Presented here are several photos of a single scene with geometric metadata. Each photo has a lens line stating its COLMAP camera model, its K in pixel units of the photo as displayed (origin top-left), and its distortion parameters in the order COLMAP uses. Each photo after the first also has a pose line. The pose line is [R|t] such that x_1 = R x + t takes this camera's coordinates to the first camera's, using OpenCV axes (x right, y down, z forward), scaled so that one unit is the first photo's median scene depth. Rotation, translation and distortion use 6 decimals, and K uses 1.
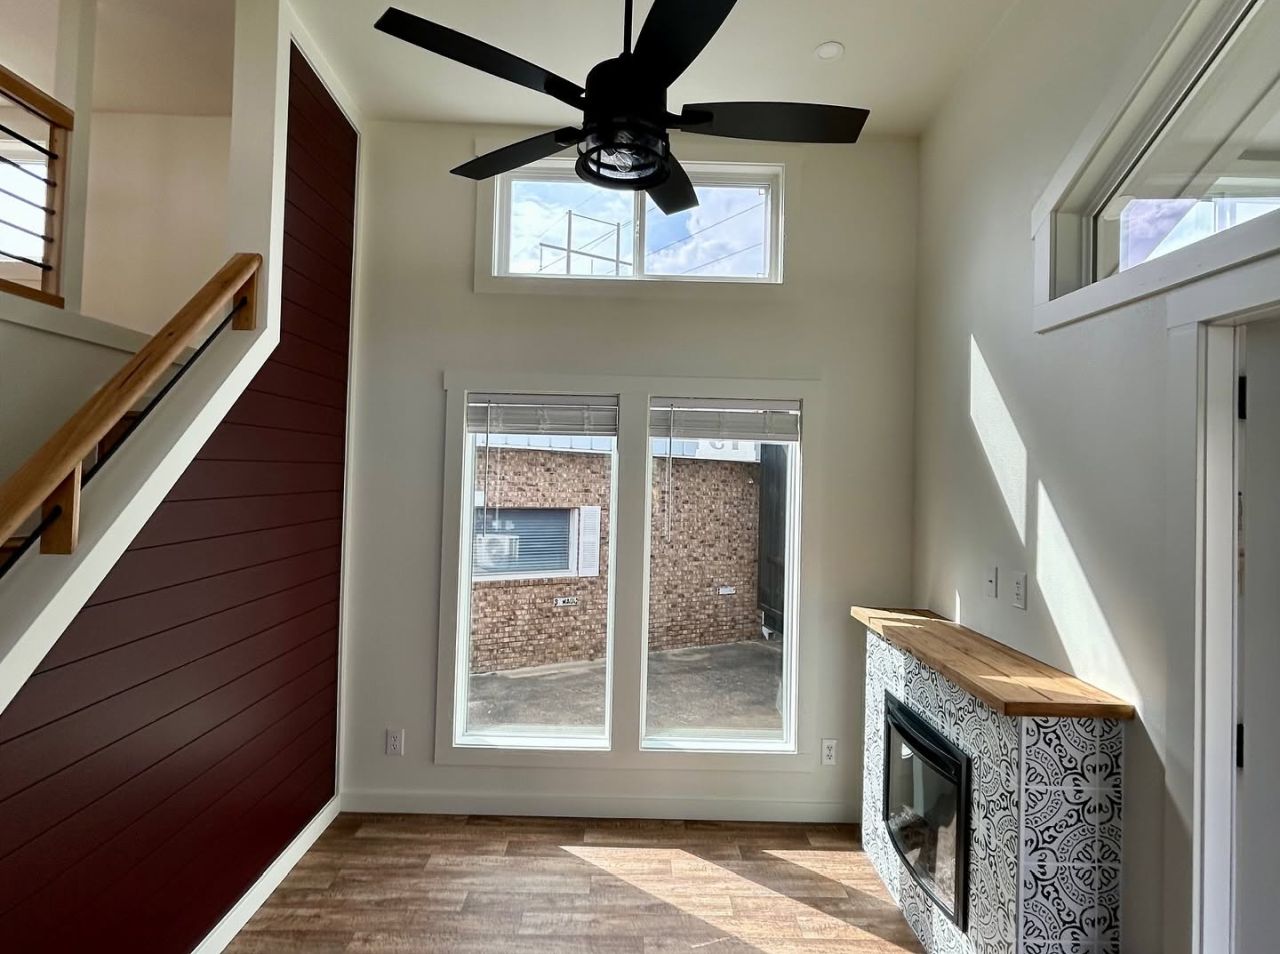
lens RADIAL K [[719.2, 0, 640.0], [0, 719.2, 477.0], [0, 0, 1]] dist [-0.001077, -0.000007]
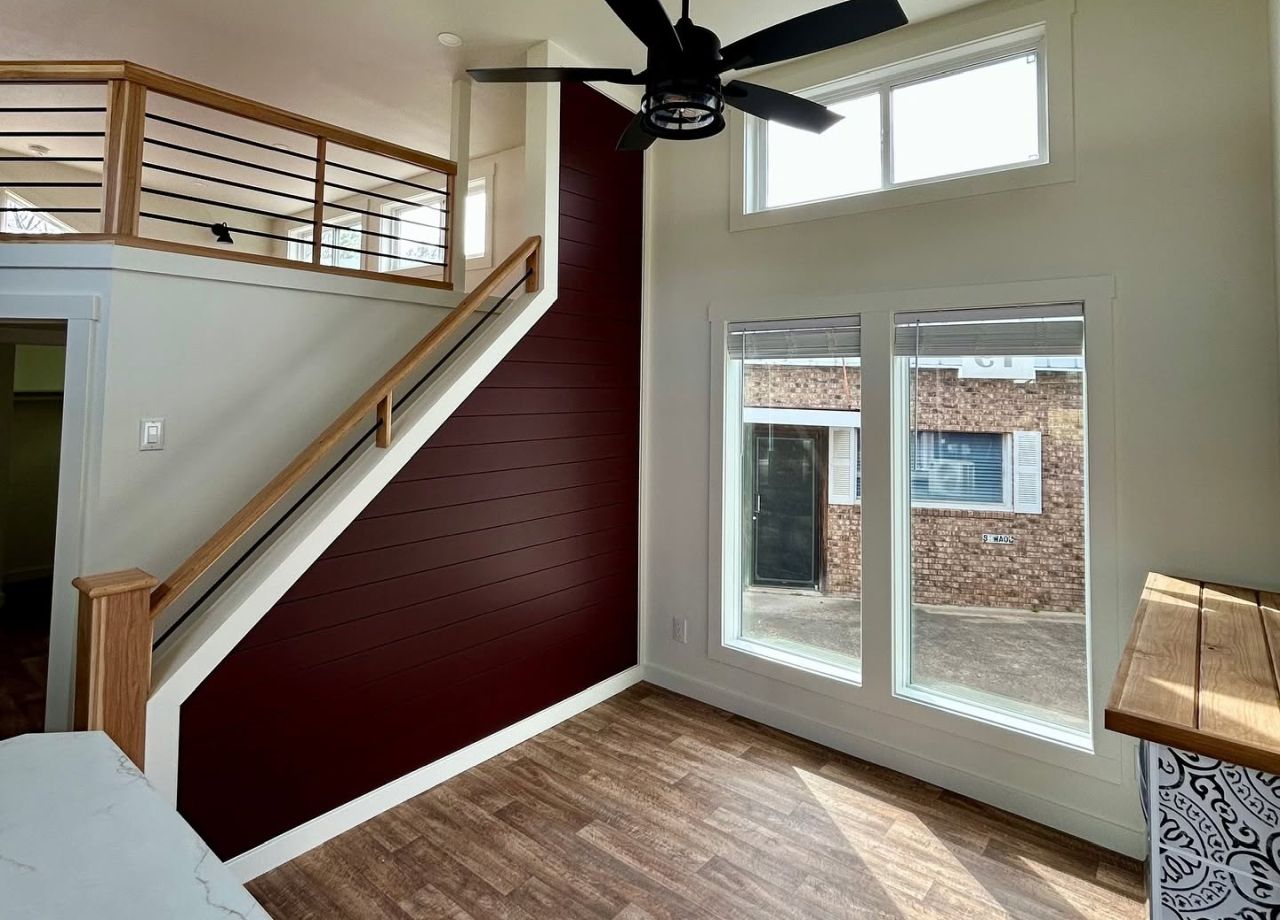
lens RADIAL K [[708.1, 0, 596.1], [0, 708.1, 375.2], [0, 0, 1]] dist [-0.017788, 0.009415]
pose [[0.747875, -0.024319, -0.663394, 0.370494], [0.003360, 0.999455, -0.032850, -0.003491], [0.663831, 0.022339, 0.747549, 0.070704]]
